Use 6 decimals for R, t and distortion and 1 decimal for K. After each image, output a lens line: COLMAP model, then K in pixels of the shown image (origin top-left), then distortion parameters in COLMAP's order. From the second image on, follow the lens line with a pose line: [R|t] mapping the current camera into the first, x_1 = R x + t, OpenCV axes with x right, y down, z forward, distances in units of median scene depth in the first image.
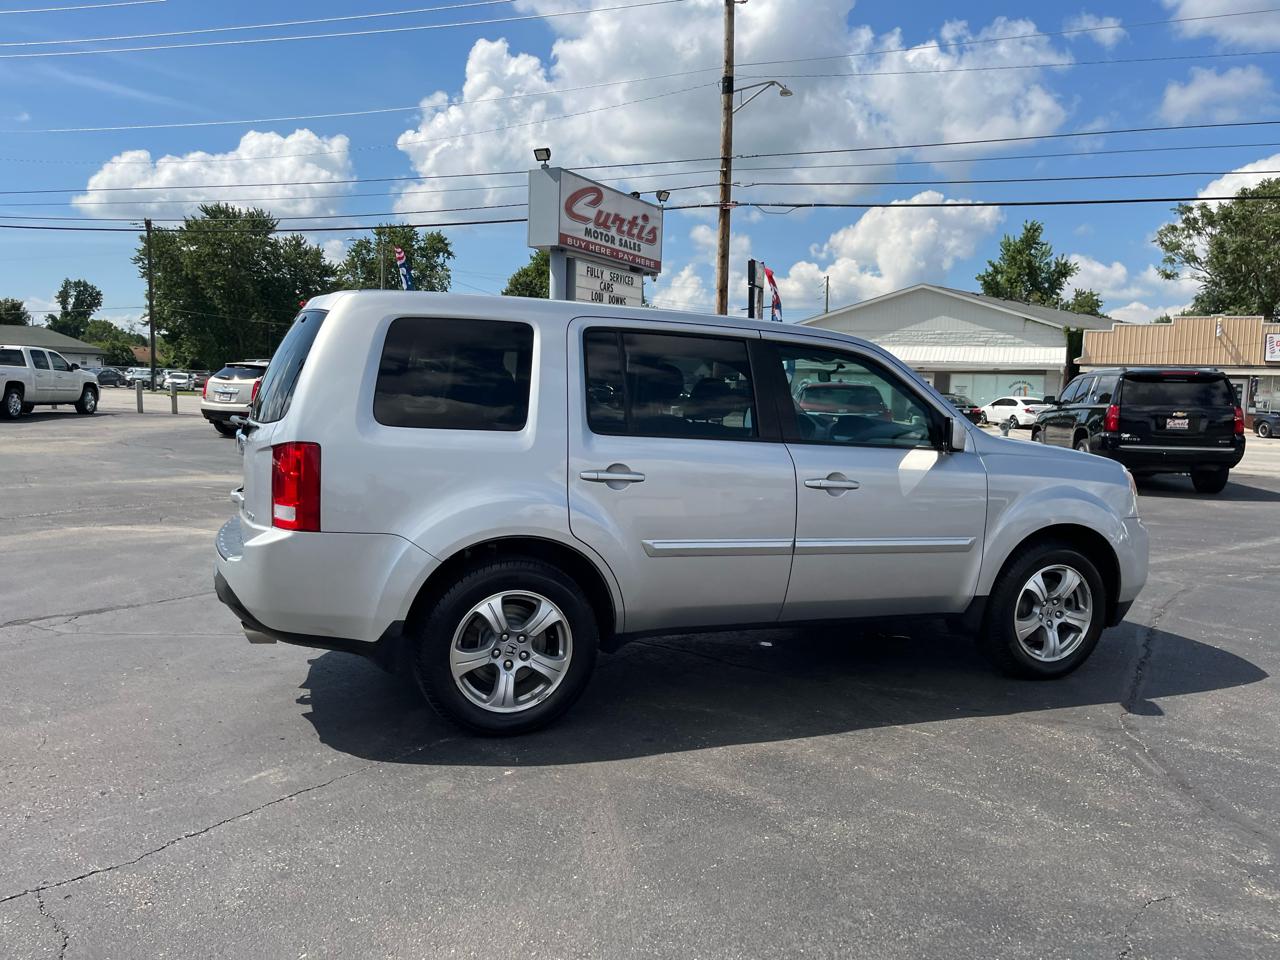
lens RADIAL K [[976.9, 0, 654.4], [0, 976.9, 464.2], [0, 0, 1]] dist [0.068146, -0.091620]
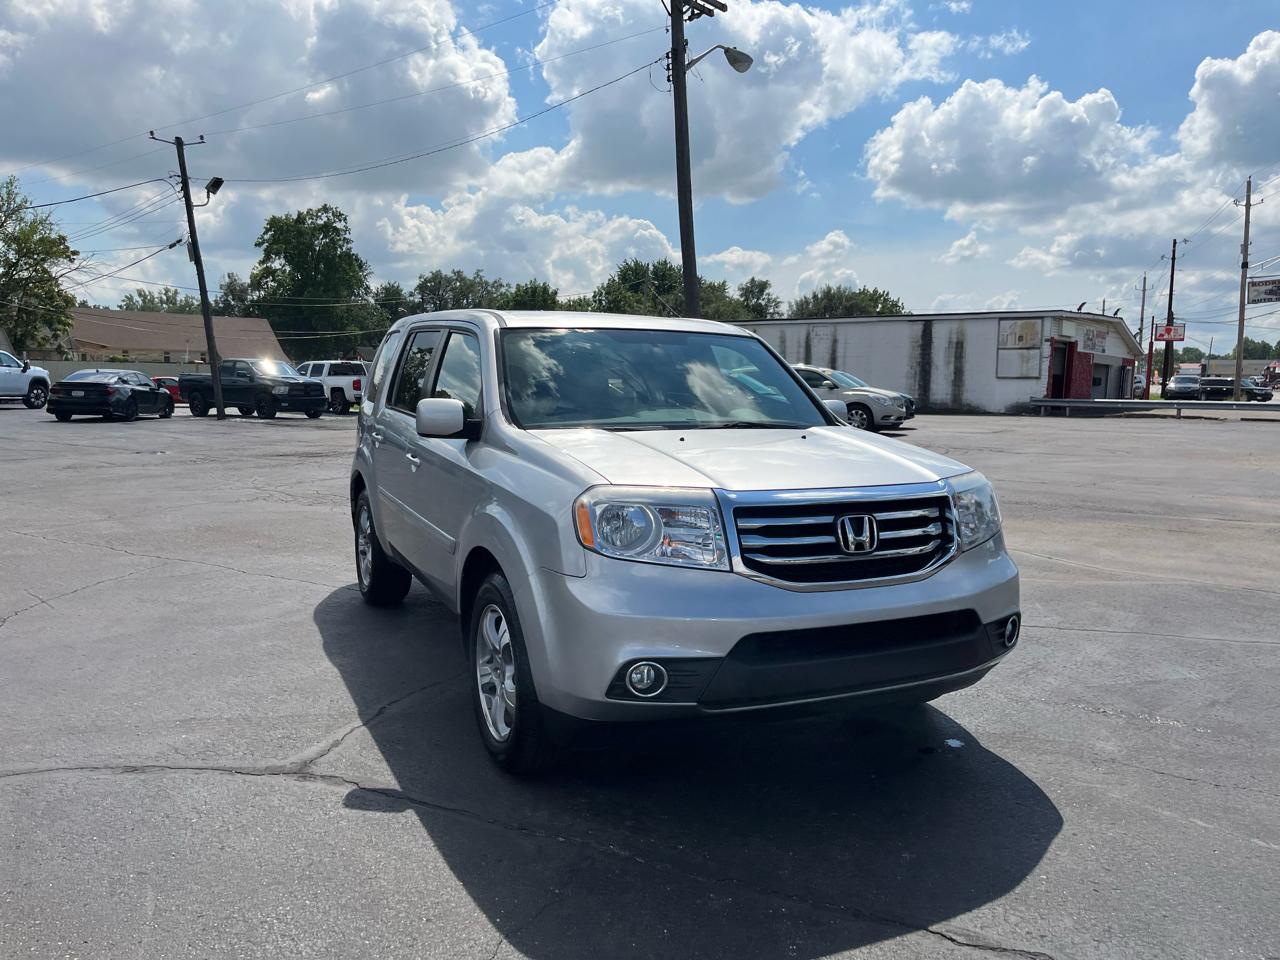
lens RADIAL K [[976.9, 0, 662.3], [0, 976.9, 472.4], [0, 0, 1]] dist [0.068146, -0.091620]
pose [[0.071974, 0.071885, -0.994813, 0.321524], [-0.092527, 0.993580, 0.065101, -0.015369], [0.993105, 0.087362, 0.078164, 0.300382]]
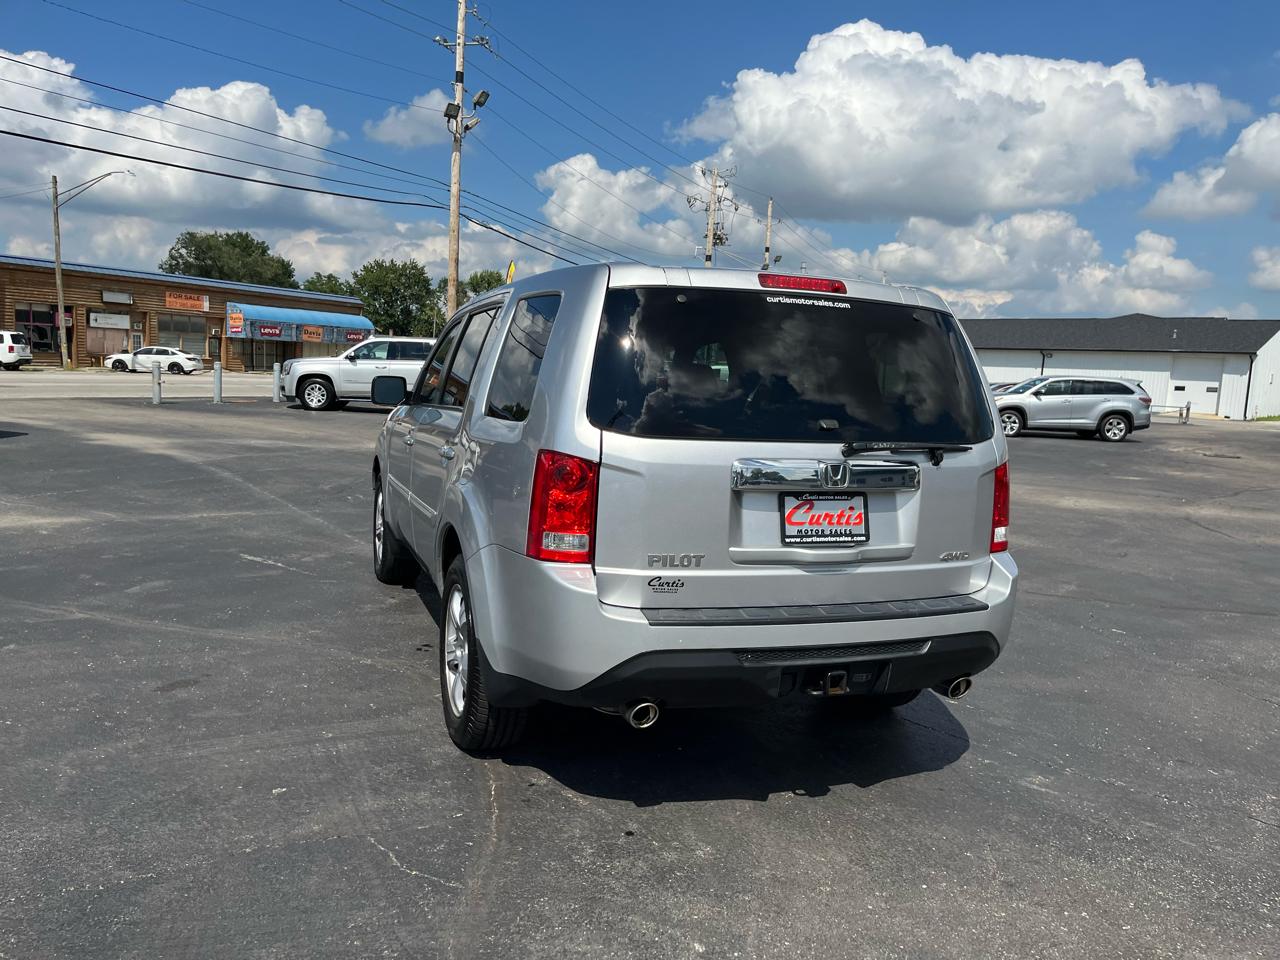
lens RADIAL K [[976.9, 0, 656.5], [0, 976.9, 480.5], [0, 0, 1]] dist [0.068146, -0.091620]
pose [[0.010176, -0.141989, 0.989816, -0.279971], [0.031139, 0.989432, 0.141614, -0.031322], [-0.999463, 0.029381, 0.014490, 0.281292]]
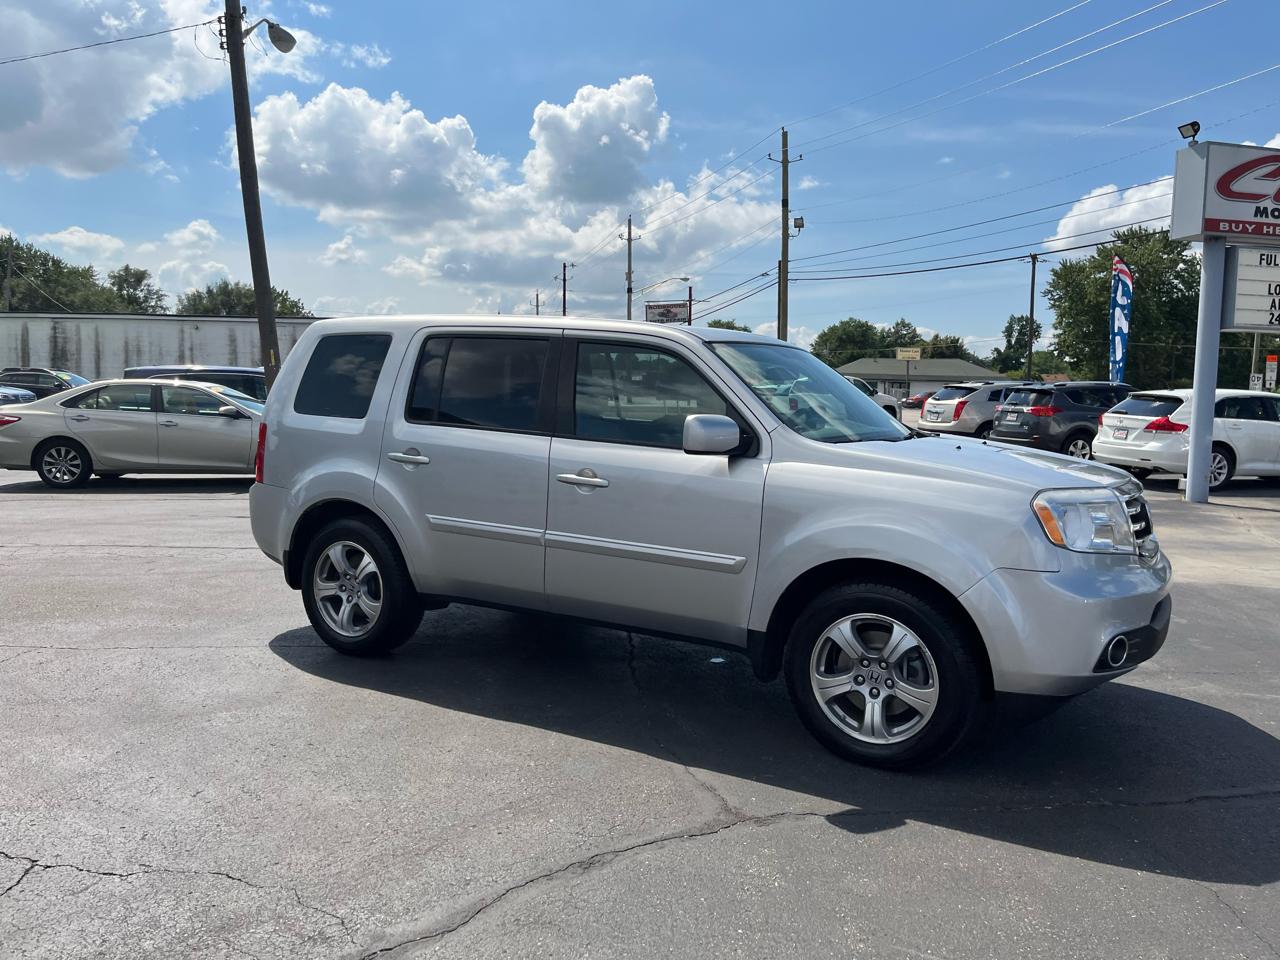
lens RADIAL K [[976.9, 0, 655.4], [0, 976.9, 456.5], [0, 0, 1]] dist [0.068146, -0.091620]
pose [[0.623185, 0.038910, -0.781106, 0.251794], [-0.066049, 0.997812, -0.002990, -0.001299], [0.779280, 0.053455, 0.624392, 0.112509]]
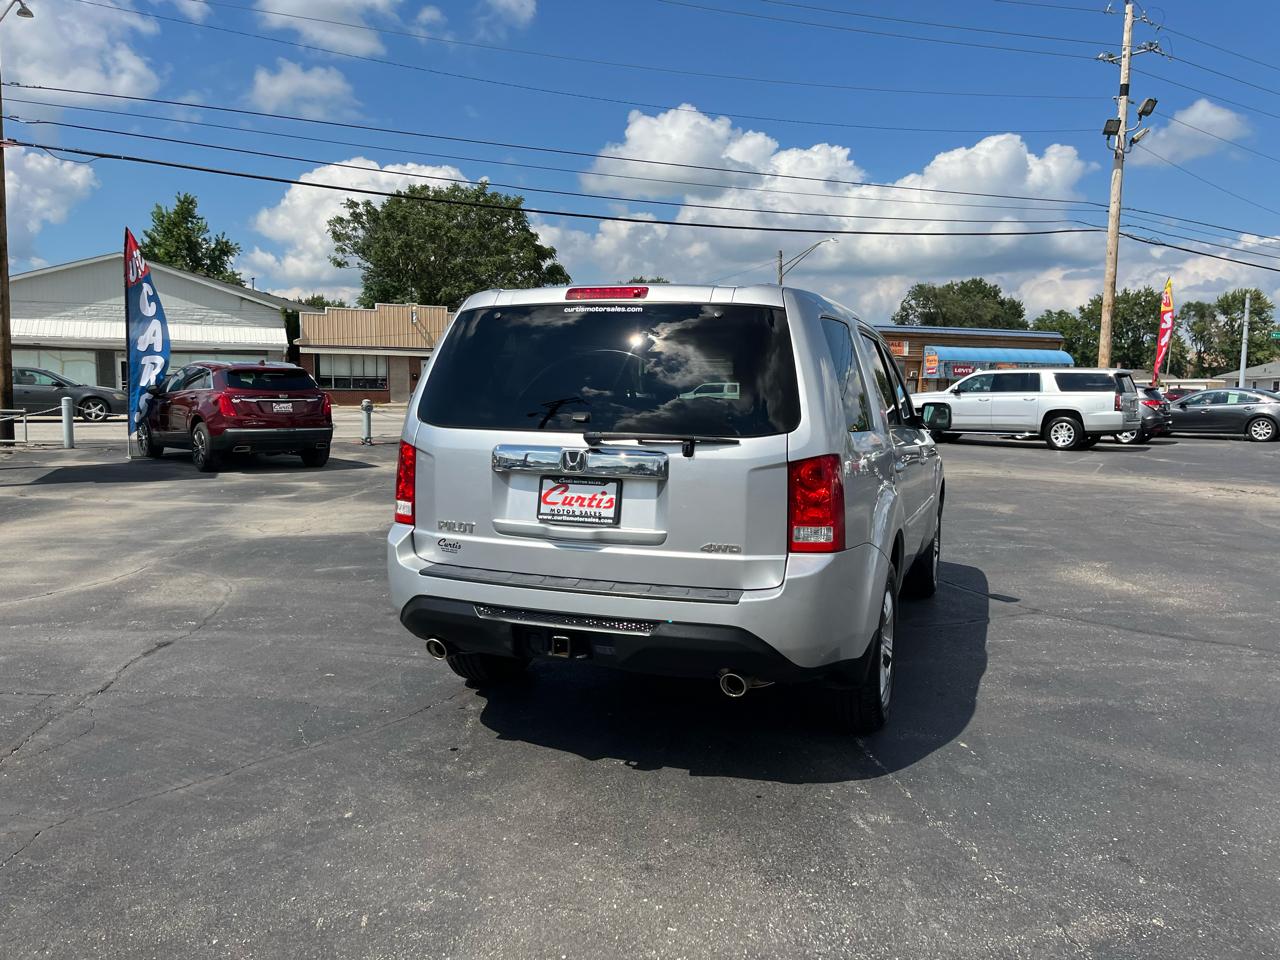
lens RADIAL K [[976.9, 0, 651.2], [0, 976.9, 469.9], [0, 0, 1]] dist [0.068146, -0.091620]
pose [[0.667598, -0.084645, 0.739694, -0.240761], [0.064636, 0.996354, 0.055679, -0.014686], [-0.741711, 0.010639, 0.670636, 0.109672]]
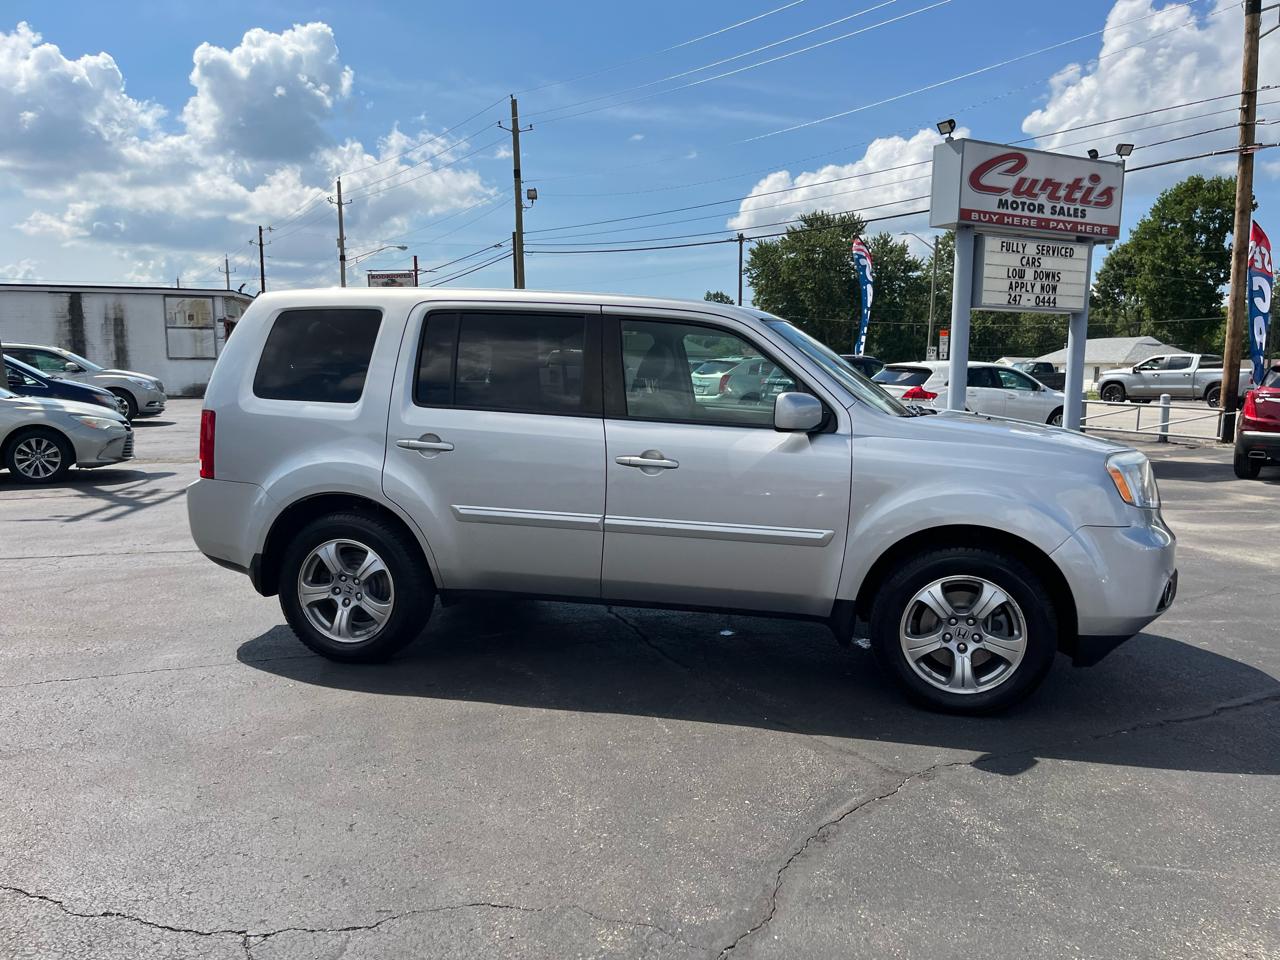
lens RADIAL K [[976.9, 0, 655.5], [0, 976.9, 474.0], [0, 0, 1]] dist [0.068146, -0.091620]
pose [[0.824932, 0.042672, -0.563619, 0.185065], [-0.033475, 0.999084, 0.026647, 0.001637], [0.564240, -0.003114, 0.825605, 0.053847]]
